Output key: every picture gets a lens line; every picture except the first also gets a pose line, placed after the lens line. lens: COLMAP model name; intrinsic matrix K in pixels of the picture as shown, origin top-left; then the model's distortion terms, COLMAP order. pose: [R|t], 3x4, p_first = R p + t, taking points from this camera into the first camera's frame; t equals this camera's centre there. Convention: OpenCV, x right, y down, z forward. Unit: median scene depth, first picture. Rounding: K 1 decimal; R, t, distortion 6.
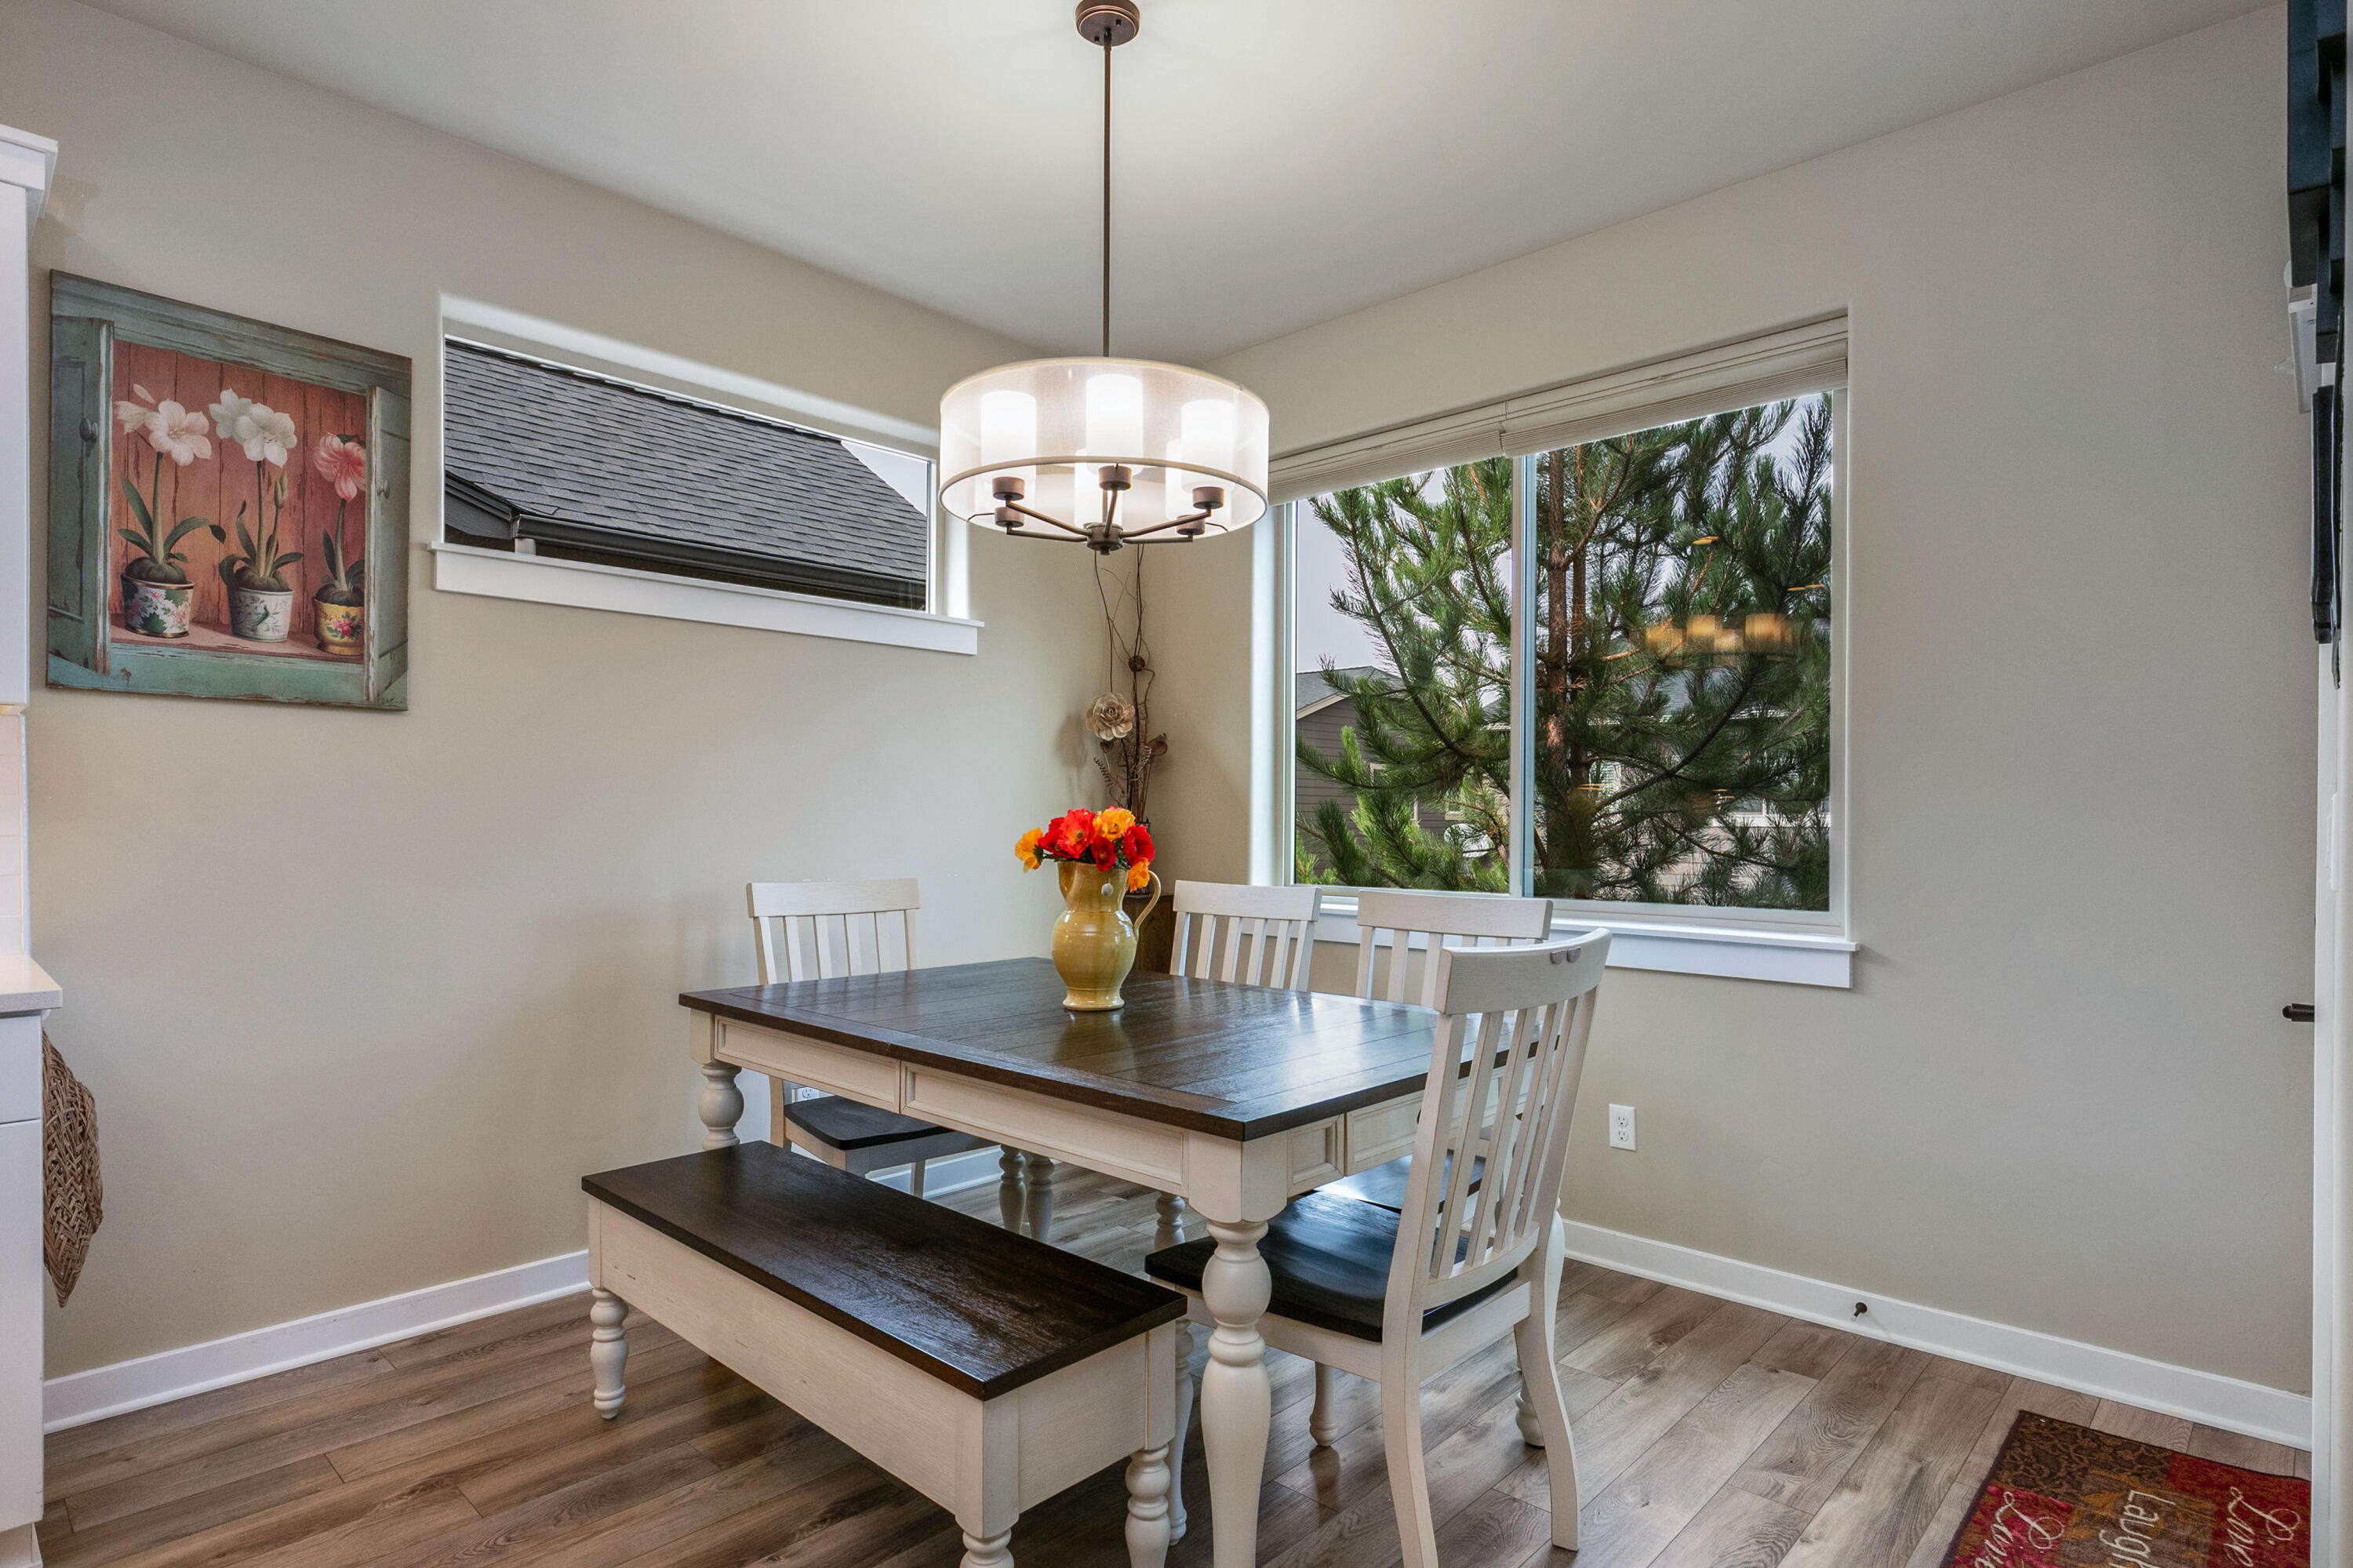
lens RADIAL K [[1219.2, 0, 1171.3], [0, 1219.2, 822.5], [0, 0, 1]] dist [-0.002191, 0.000457]
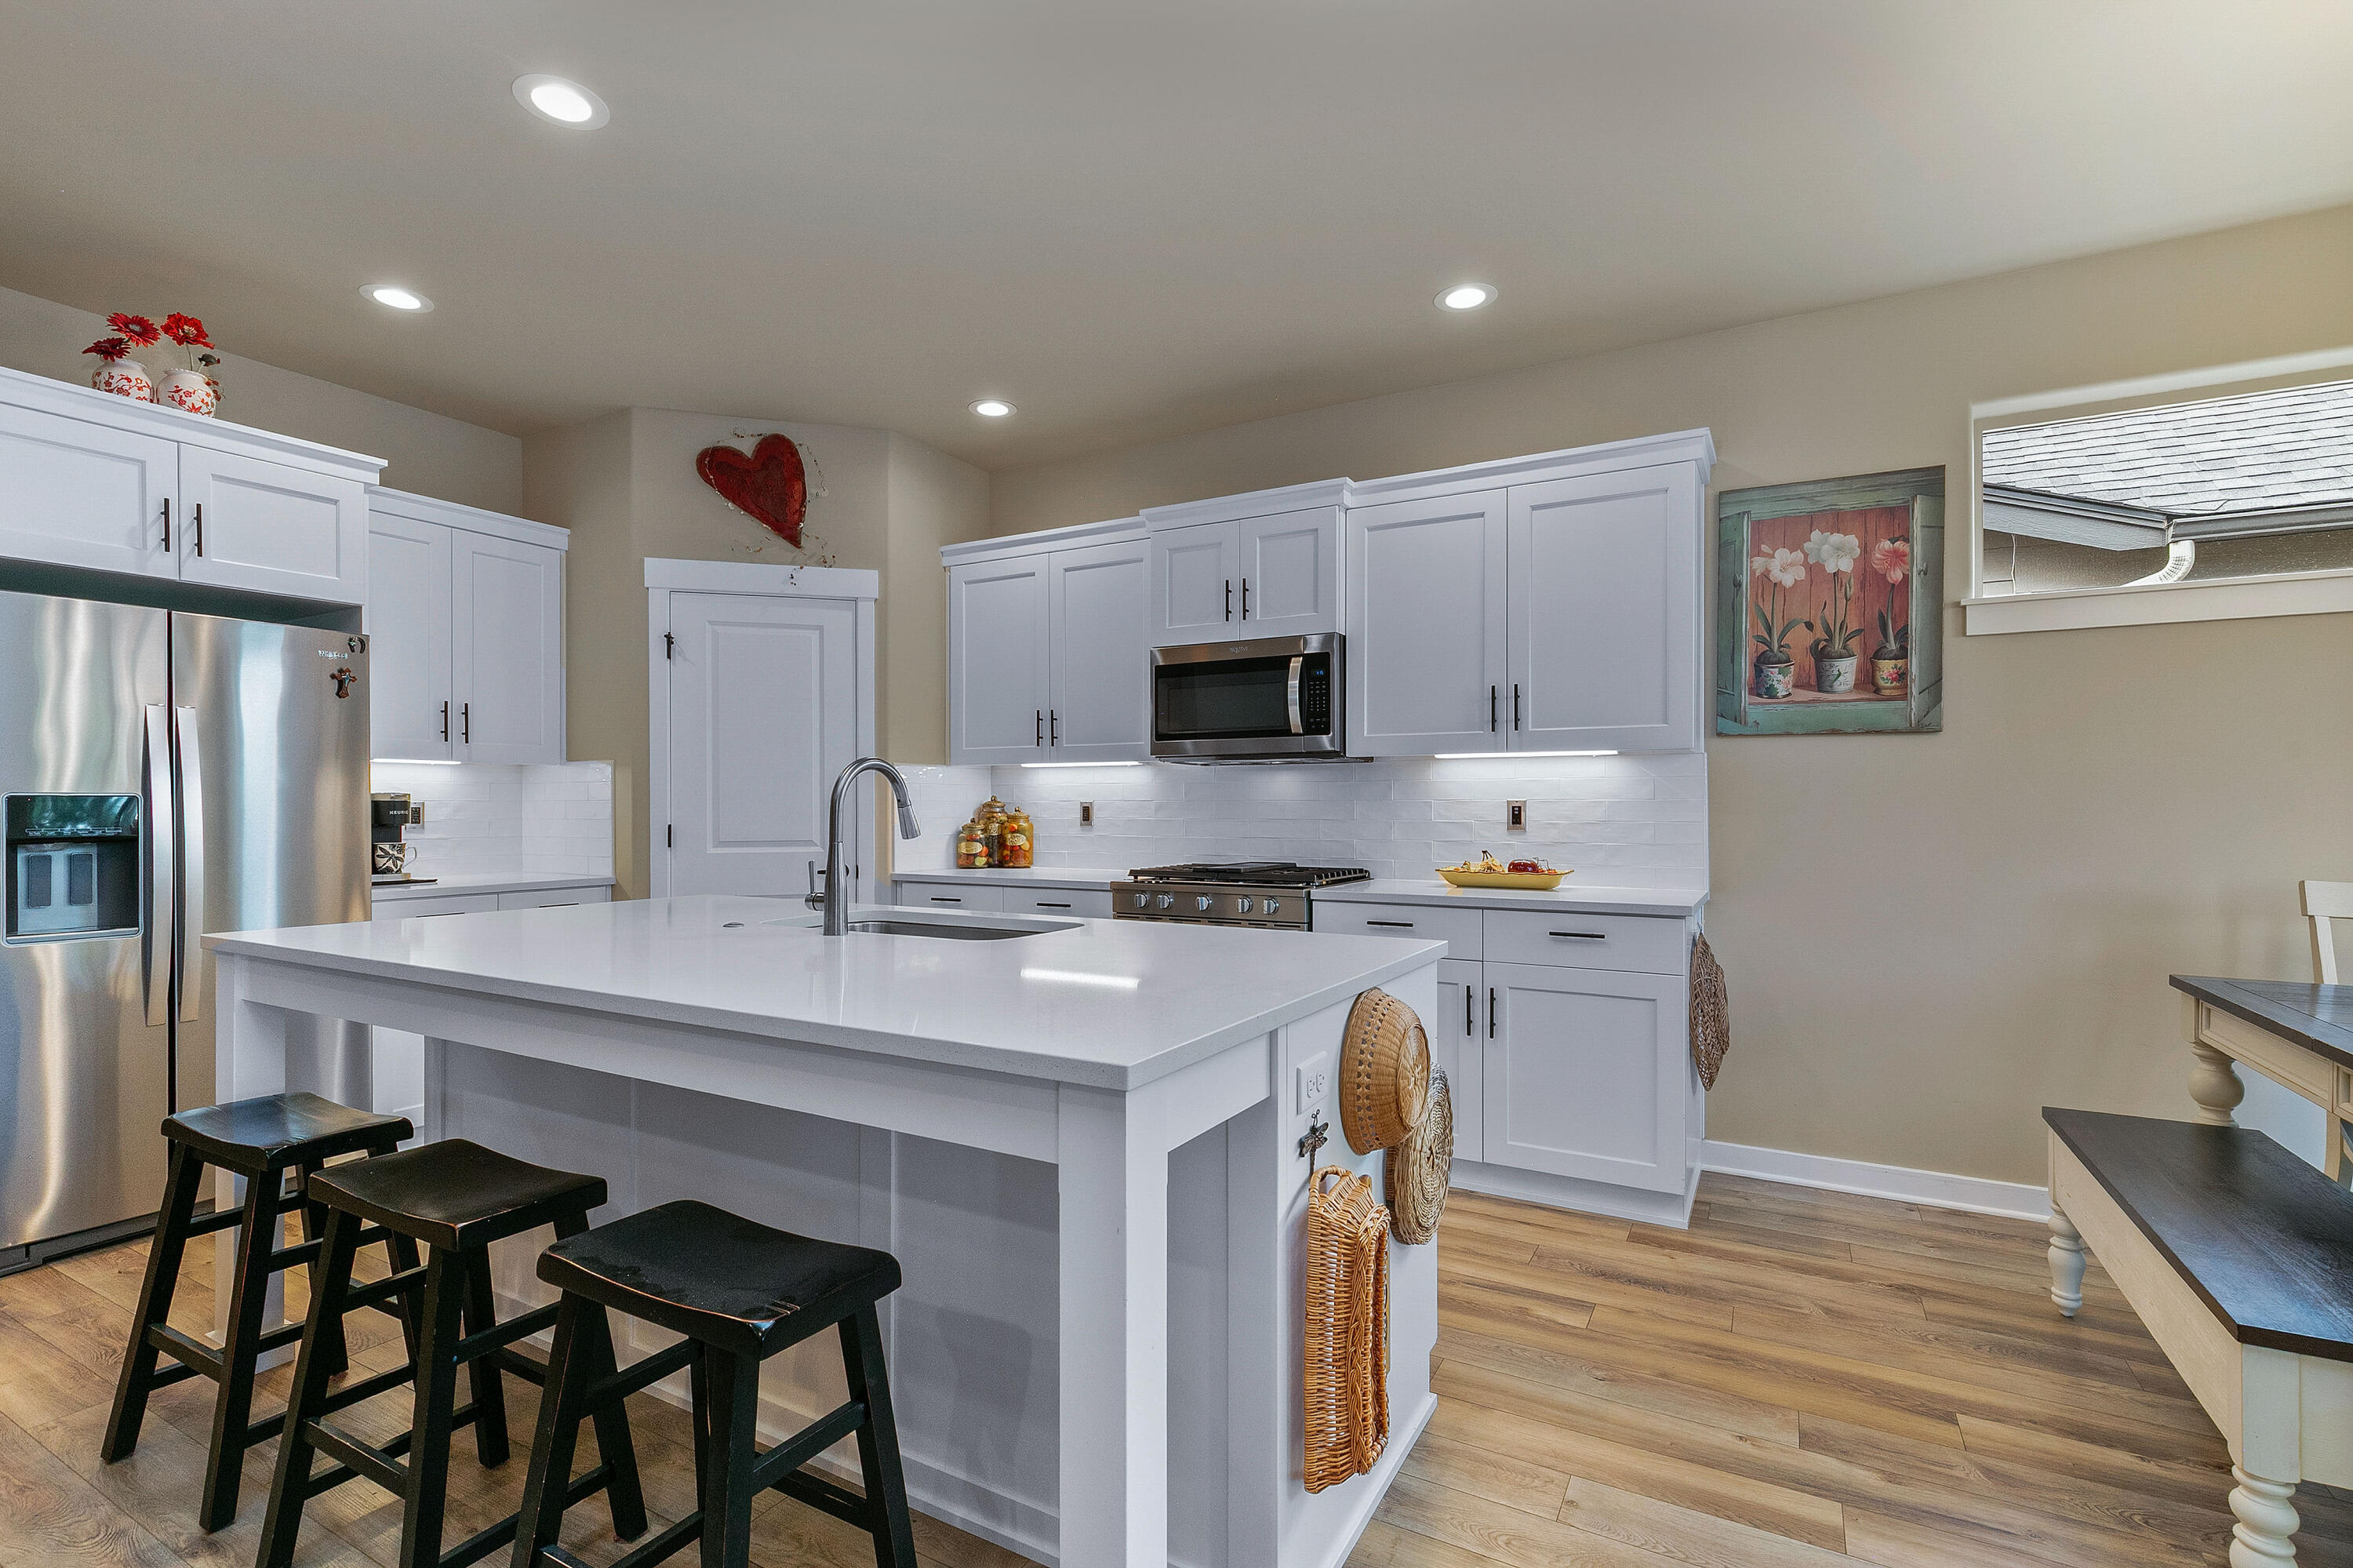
lens RADIAL K [[1074.9, 0, 1160.6], [0, 1074.9, 808.5], [0, 0, 1]] dist [0.002404, 0.000214]
pose [[0.232810, -0.001987, -0.972520, 0.331023], [-0.005937, 0.999976, -0.003464, 0.001196], [0.972504, 0.006580, 0.232792, -0.103297]]
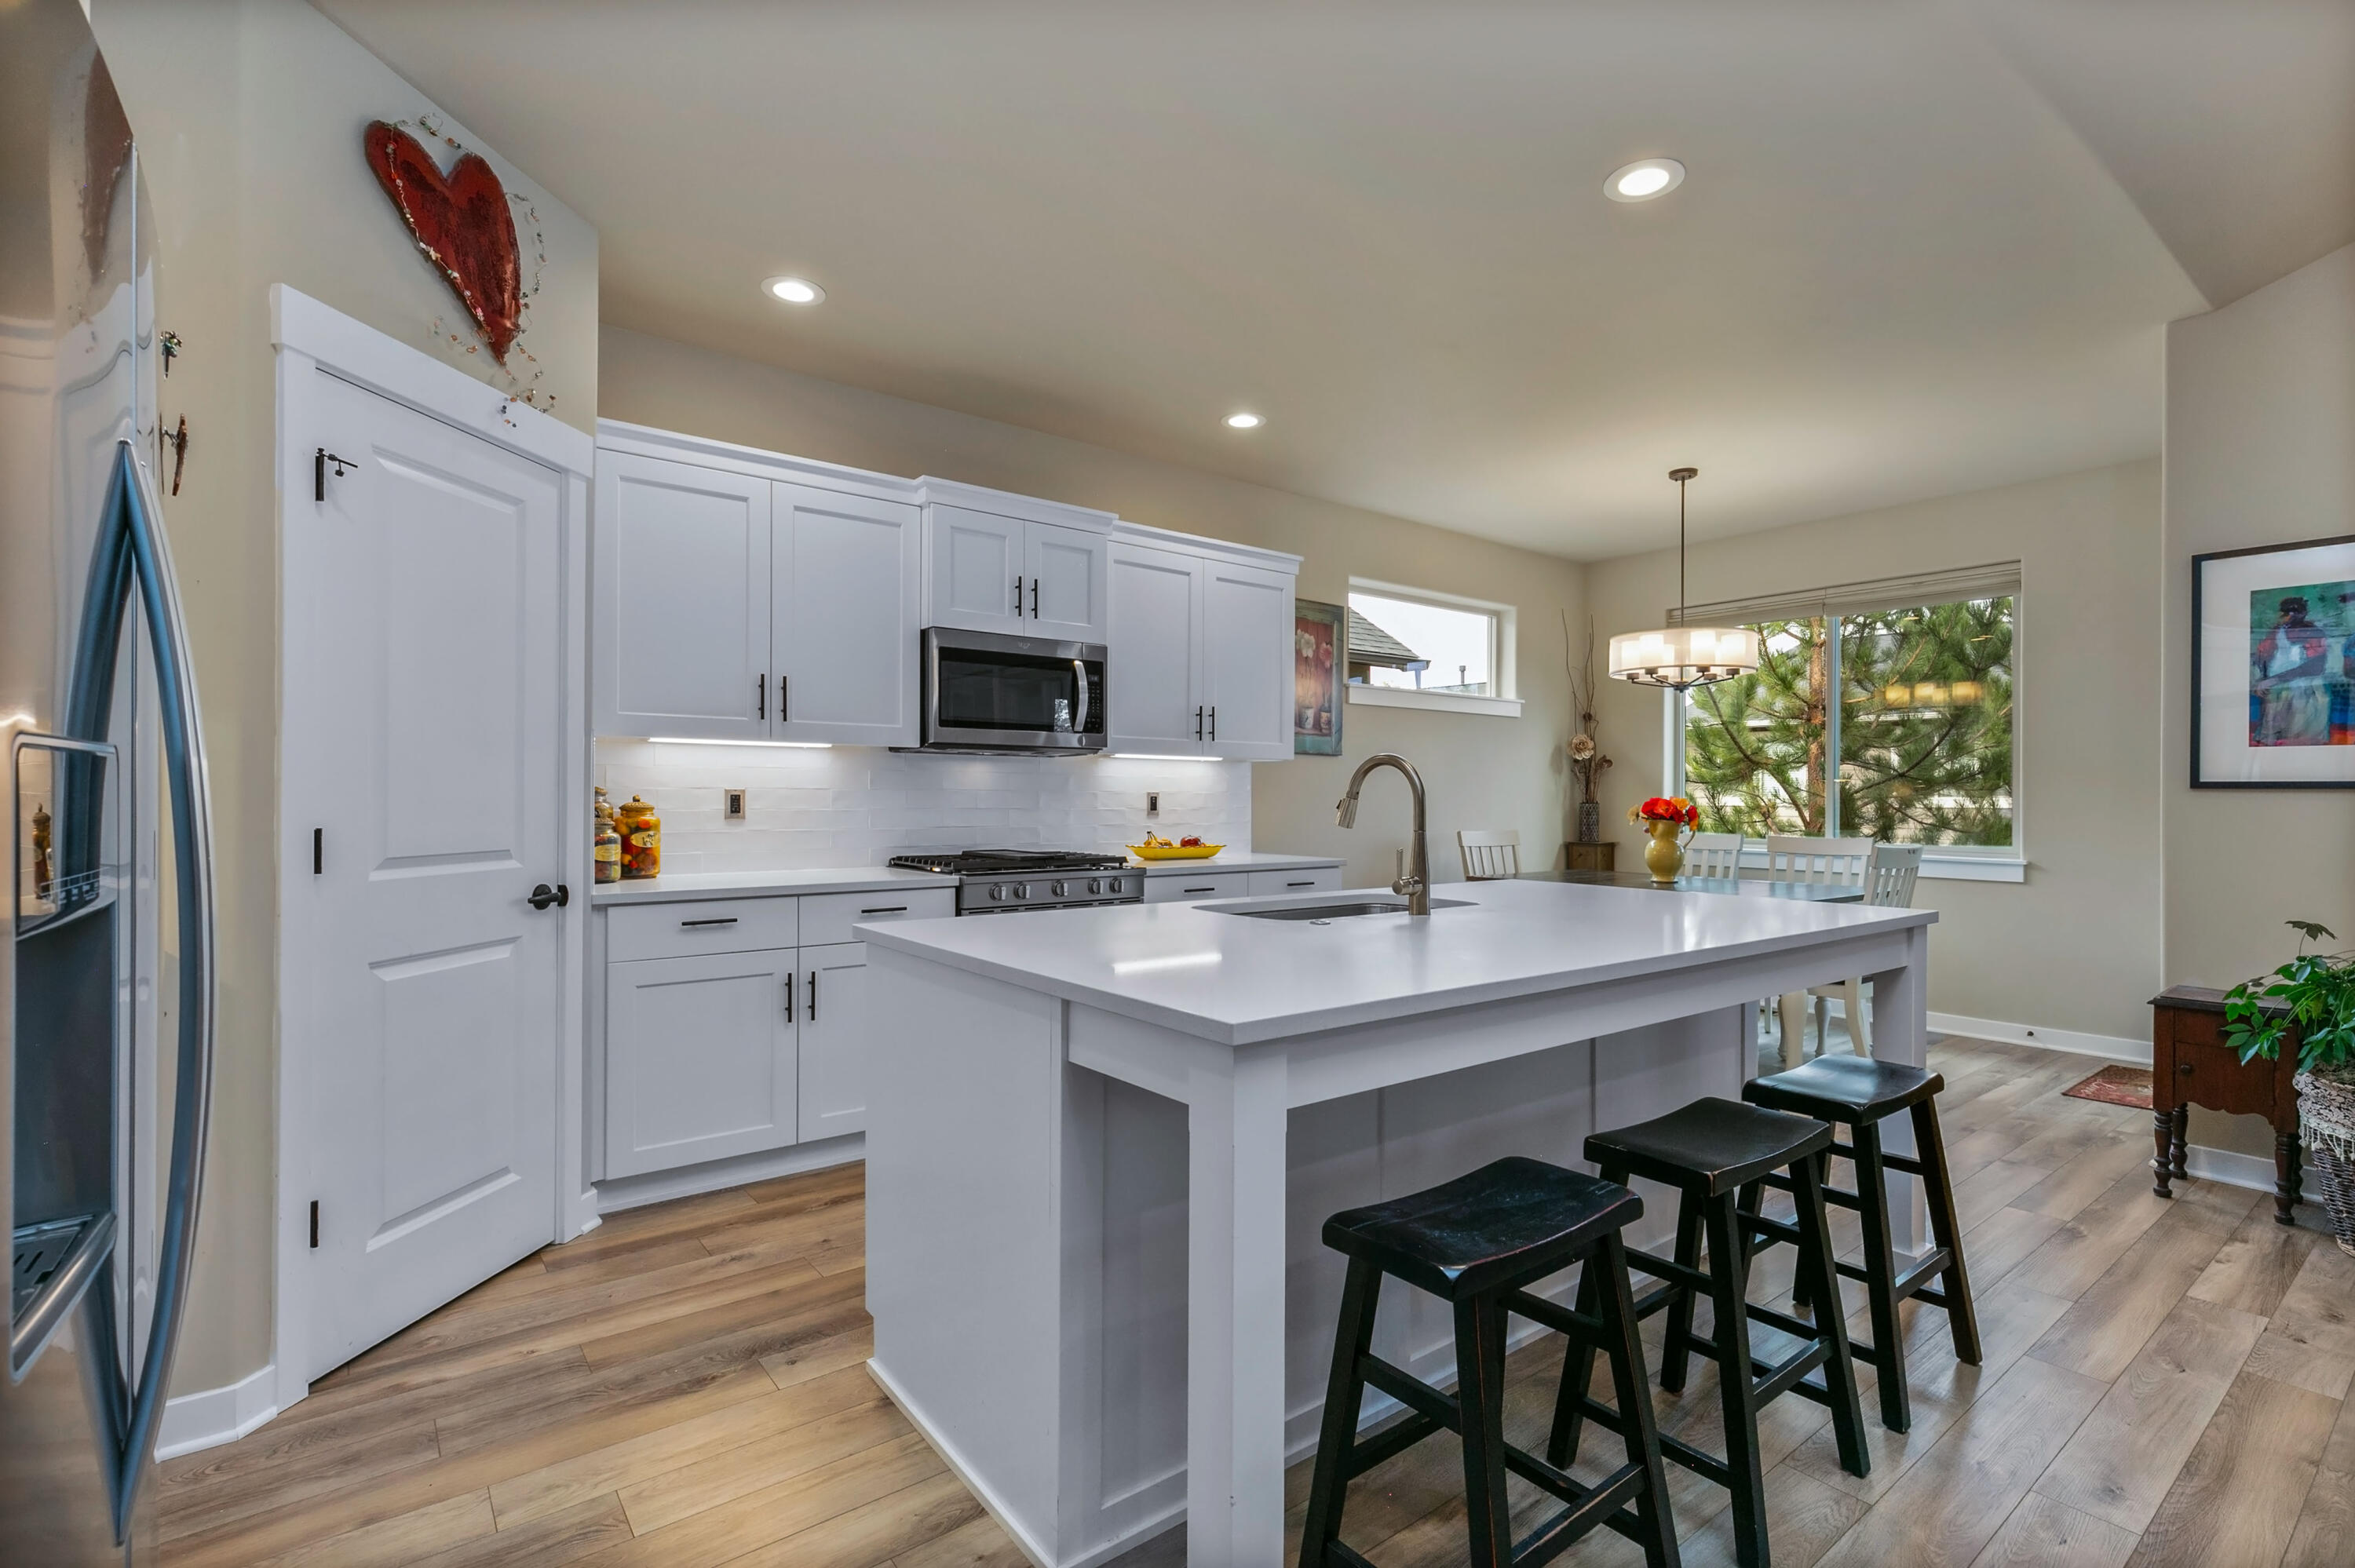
lens RADIAL K [[1063.6, 0, 1176.8], [0, 1063.6, 794.1], [0, 0, 1]] dist [0.000627, -0.000252]
pose [[0.987402, 0.000283, -0.158234, -0.653463], [-0.001840, 0.999951, -0.009691, 0.003972], [0.158223, 0.009860, 0.987354, -1.148023]]
